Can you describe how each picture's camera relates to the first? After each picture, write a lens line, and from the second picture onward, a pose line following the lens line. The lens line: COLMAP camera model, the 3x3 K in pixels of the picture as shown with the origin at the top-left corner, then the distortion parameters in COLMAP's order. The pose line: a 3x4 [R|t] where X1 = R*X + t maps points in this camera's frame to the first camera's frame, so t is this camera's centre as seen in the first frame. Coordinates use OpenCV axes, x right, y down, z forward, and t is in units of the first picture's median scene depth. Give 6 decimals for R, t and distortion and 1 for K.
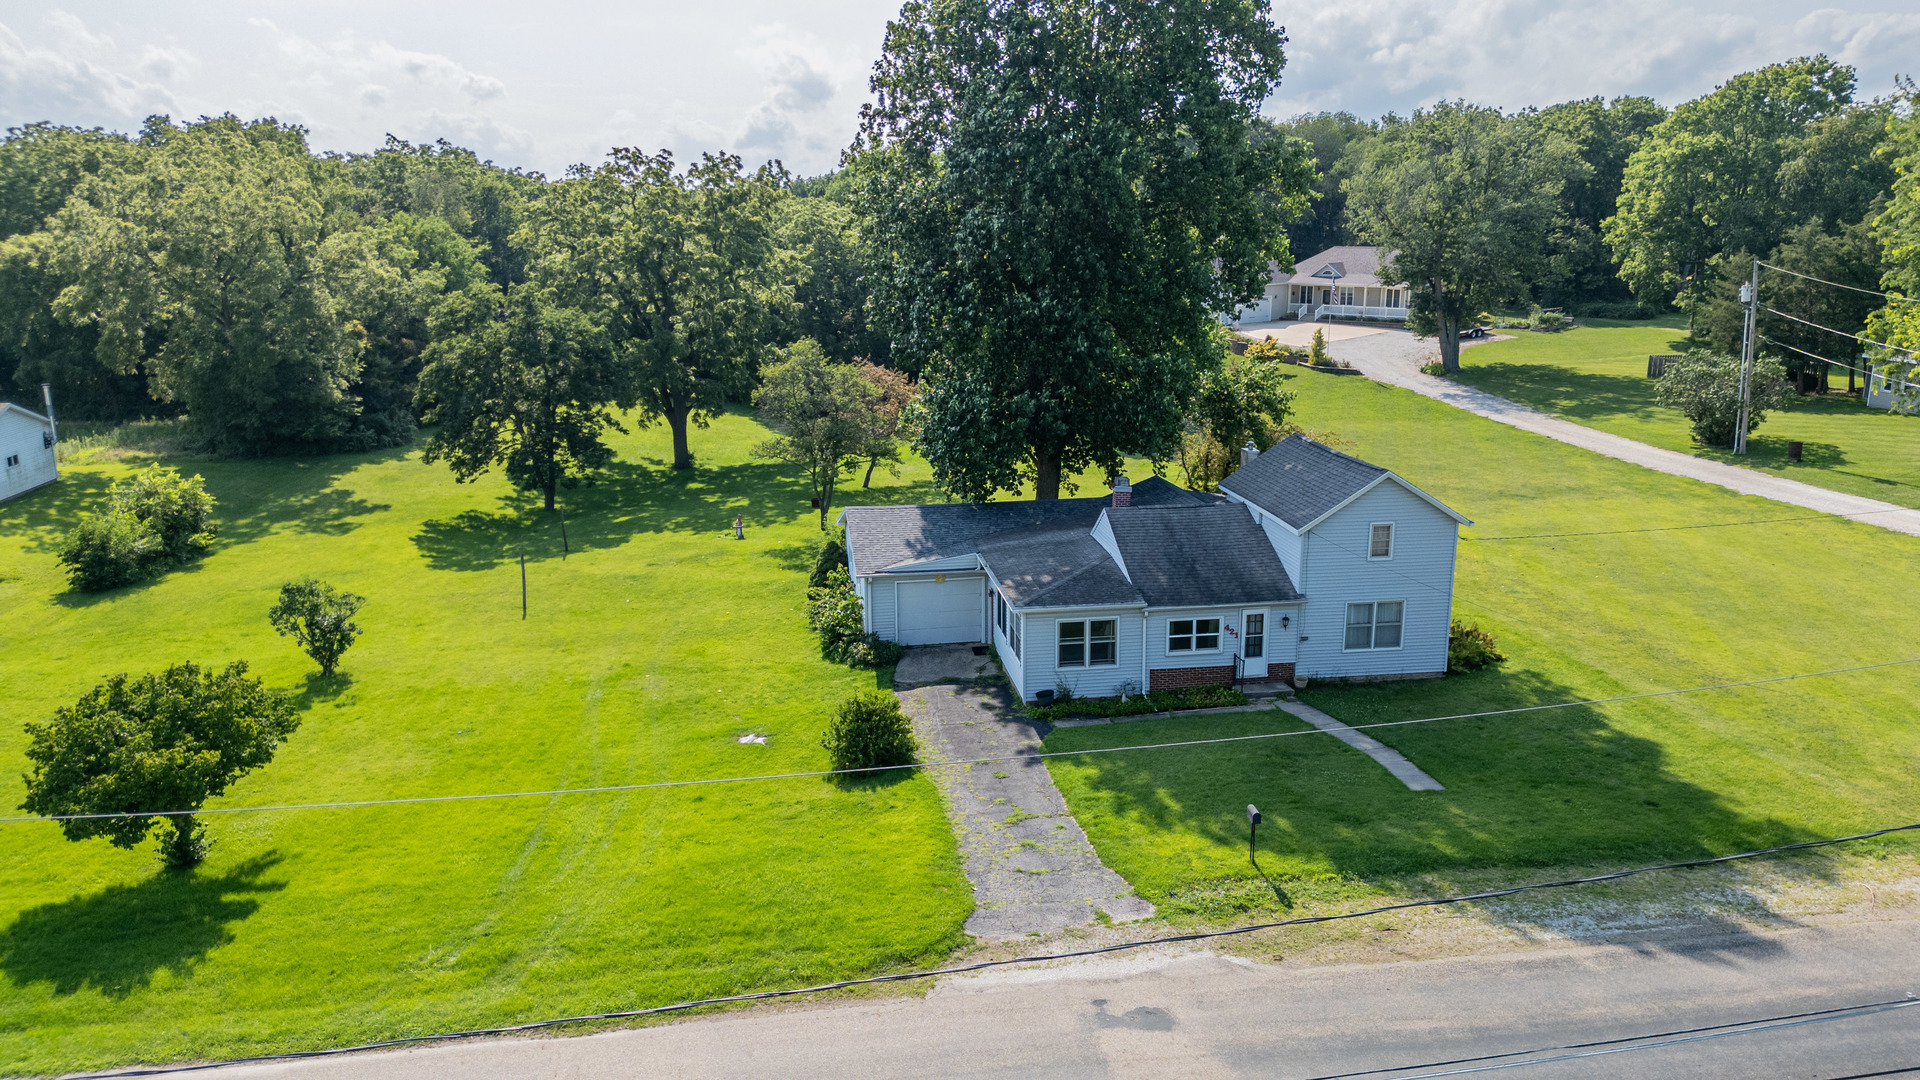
lens RADIAL K [[1352.9, 0, 960.0], [0, 1352.9, 540.0], [0, 0, 1]] dist [0.070021, -0.077177]
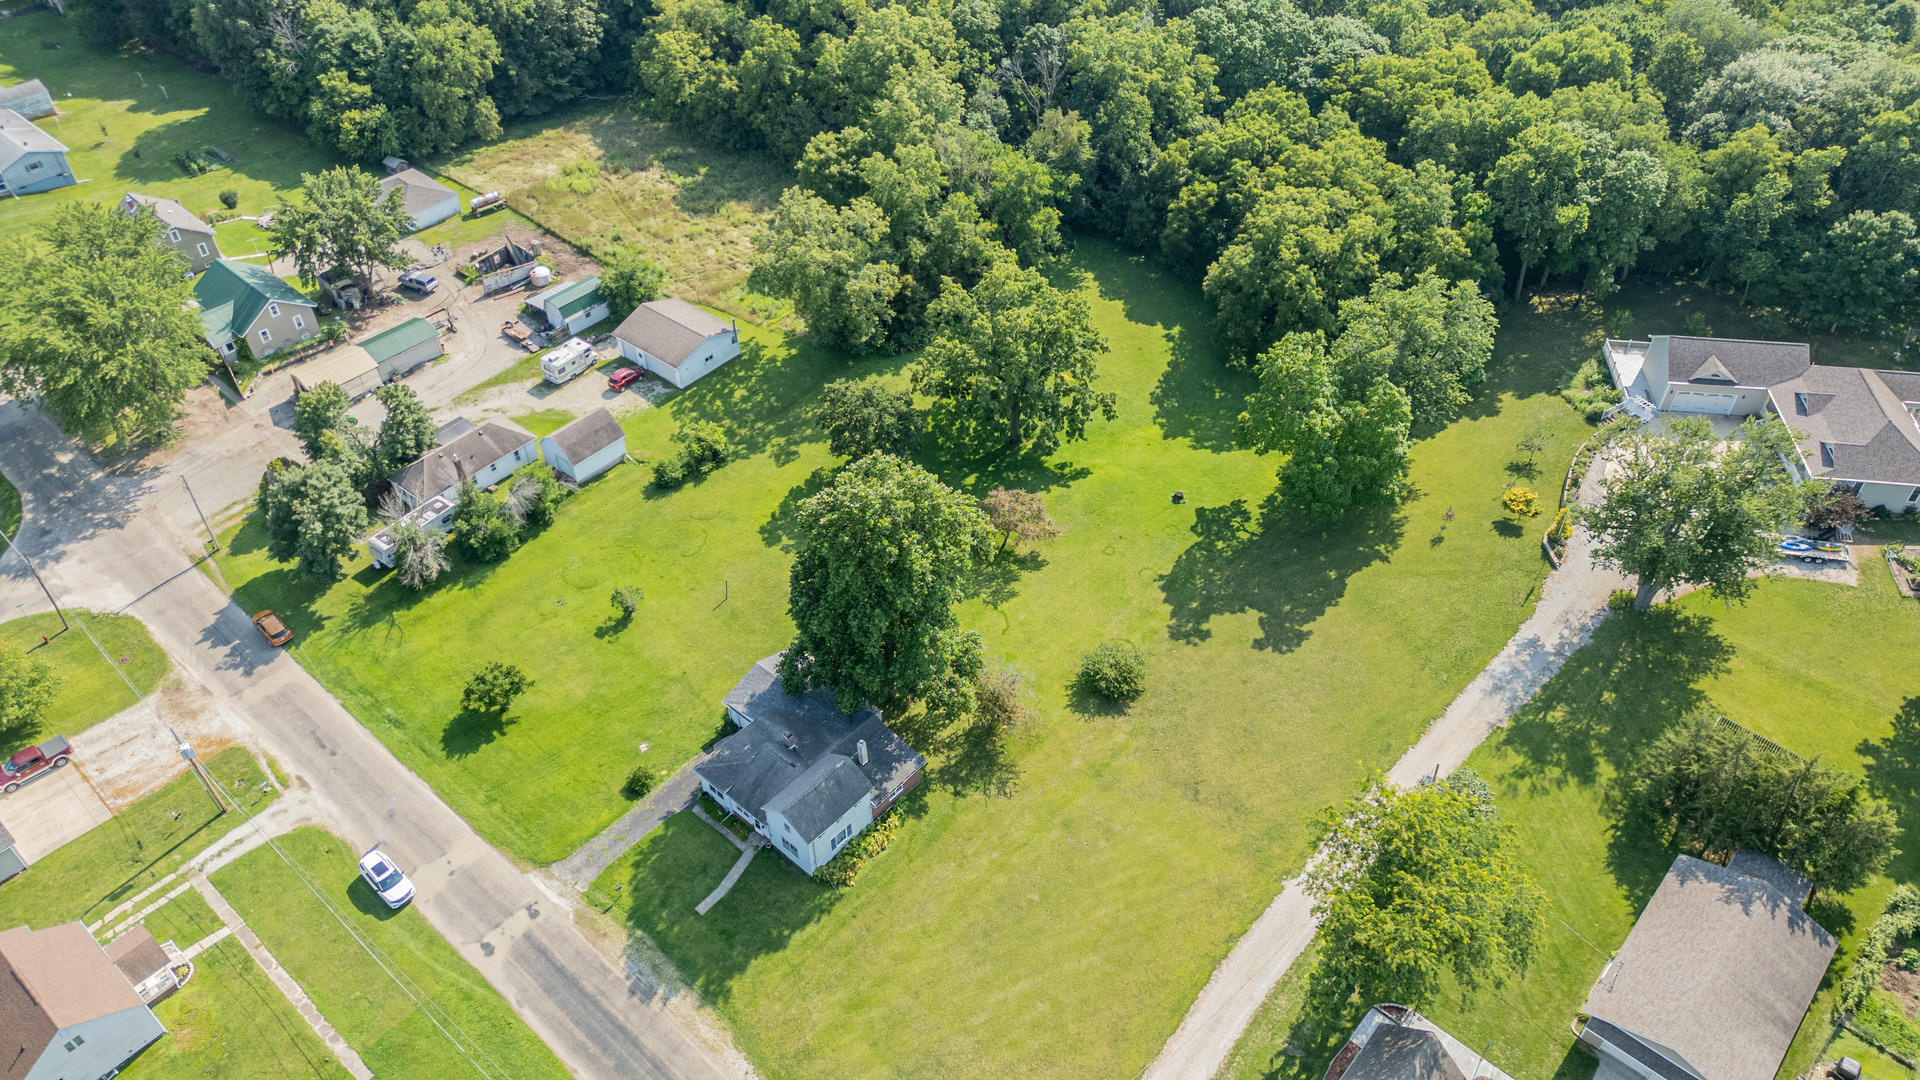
lens RADIAL K [[1352.9, 0, 960.0], [0, 1352.9, 540.0], [0, 0, 1]] dist [0.070021, -0.077177]
pose [[0.646617, 0.513129, -0.564433, 1.716441], [-0.169905, 0.818229, 0.549212, -1.947657], [0.743652, -0.259230, 0.616264, -0.220905]]
